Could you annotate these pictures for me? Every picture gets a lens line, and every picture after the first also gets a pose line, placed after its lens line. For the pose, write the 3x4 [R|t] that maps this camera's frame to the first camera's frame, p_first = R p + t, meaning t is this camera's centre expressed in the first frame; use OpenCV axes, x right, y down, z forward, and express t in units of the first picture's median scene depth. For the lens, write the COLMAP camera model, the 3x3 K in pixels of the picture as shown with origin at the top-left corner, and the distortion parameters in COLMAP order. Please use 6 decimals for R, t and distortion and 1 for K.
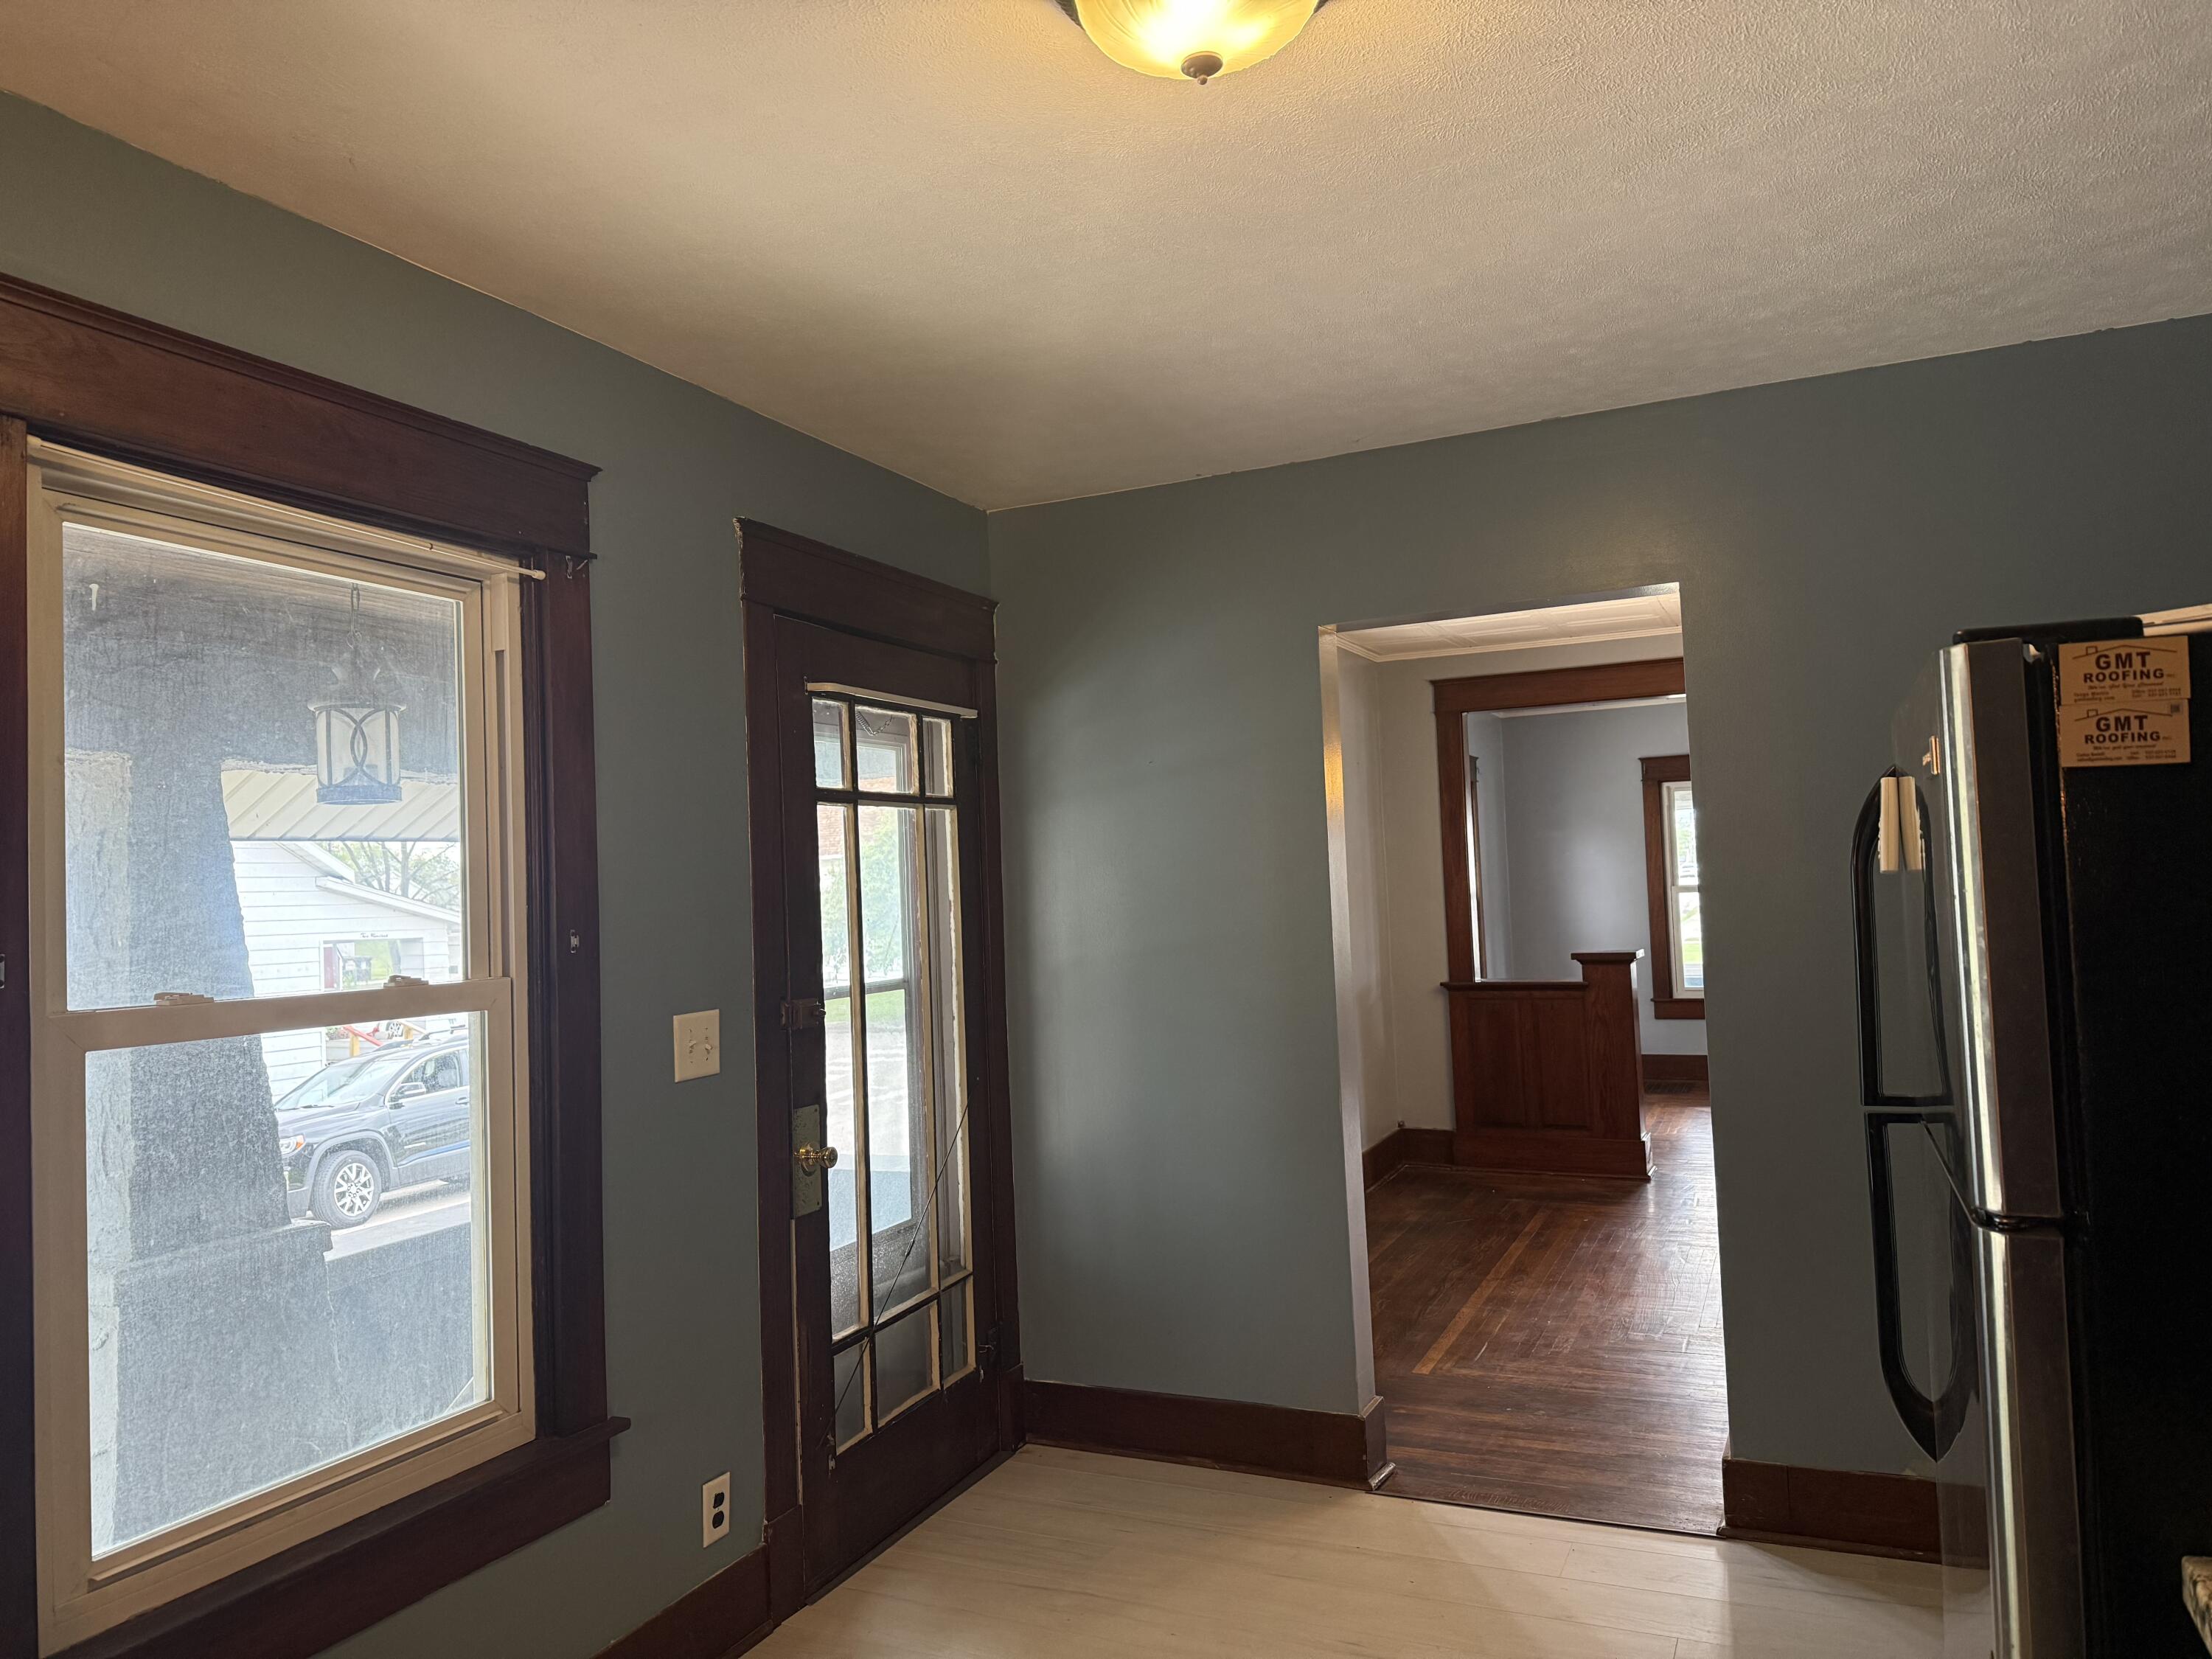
lens RADIAL K [[1557.2, 0, 1087.4], [0, 1557.2, 836.1], [0, 0, 1]] dist [0.072035, -0.100319]
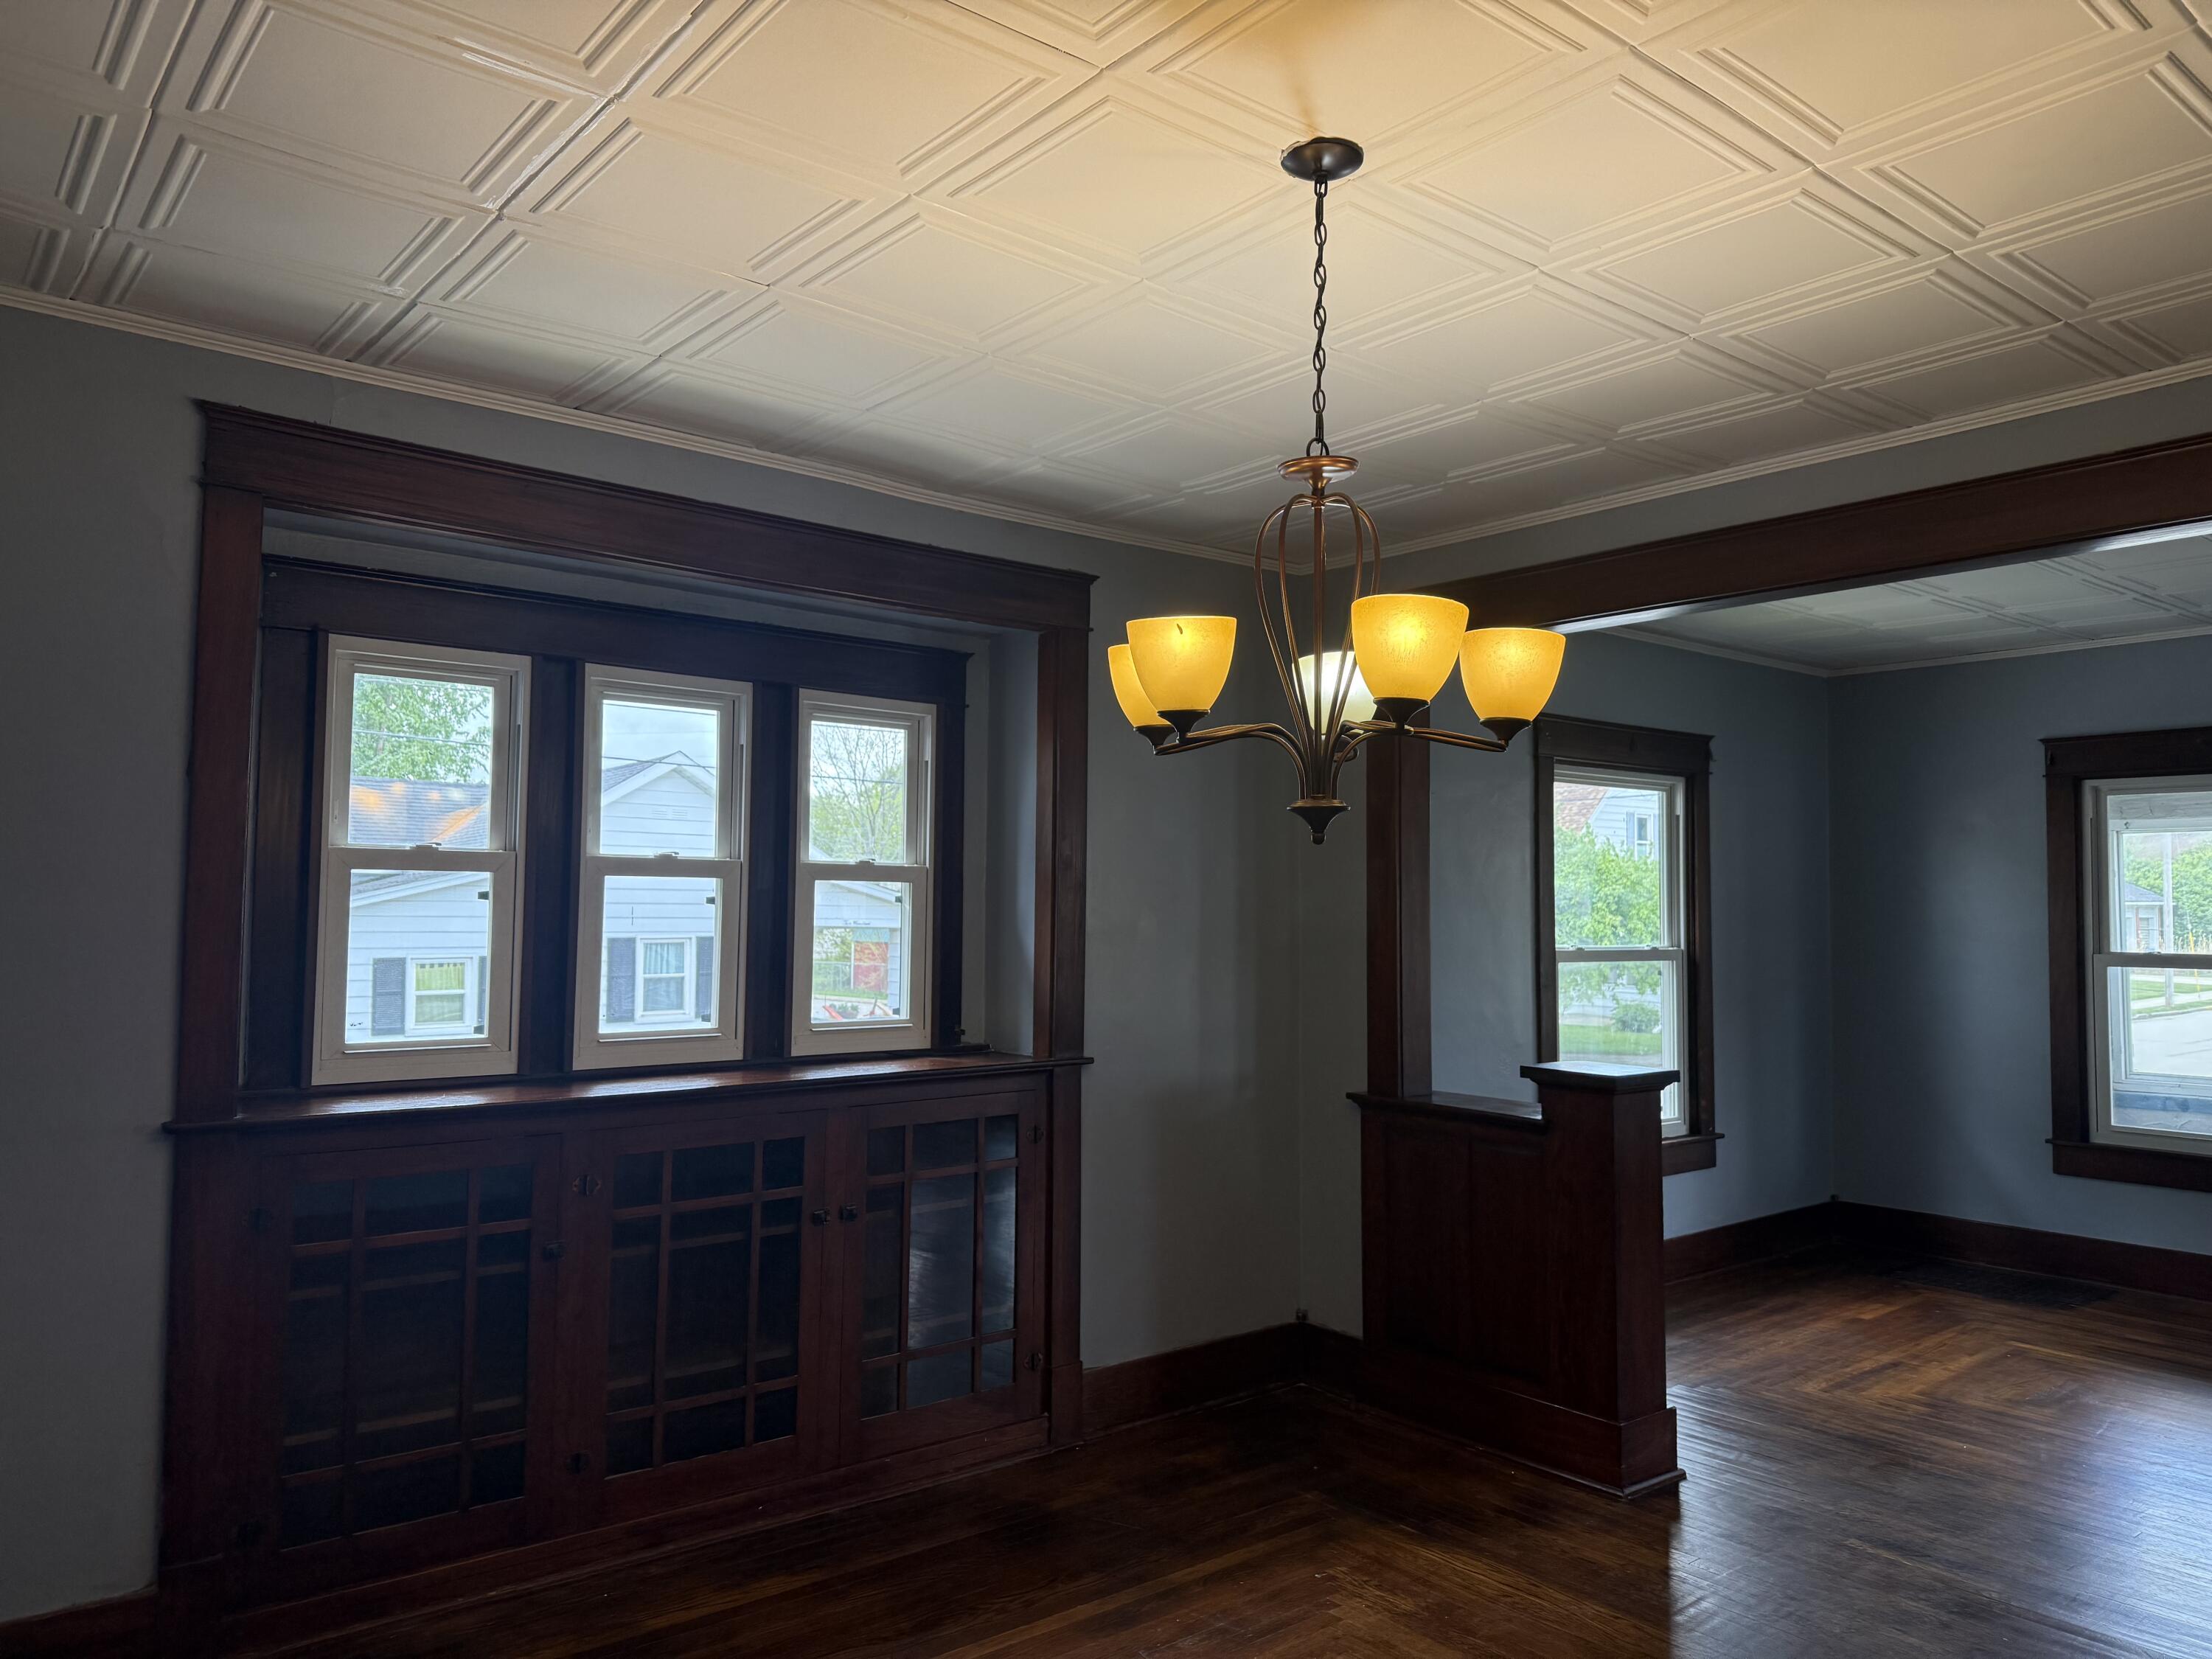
lens RADIAL K [[1557.2, 0, 1087.4], [0, 1557.2, 836.1], [0, 0, 1]] dist [0.072035, -0.100319]
pose [[0.903735, 0.028839, -0.427120, 0.714439], [-0.028897, 0.999562, 0.006347, -0.013424], [0.427116, 0.006606, 0.904173, 0.739205]]
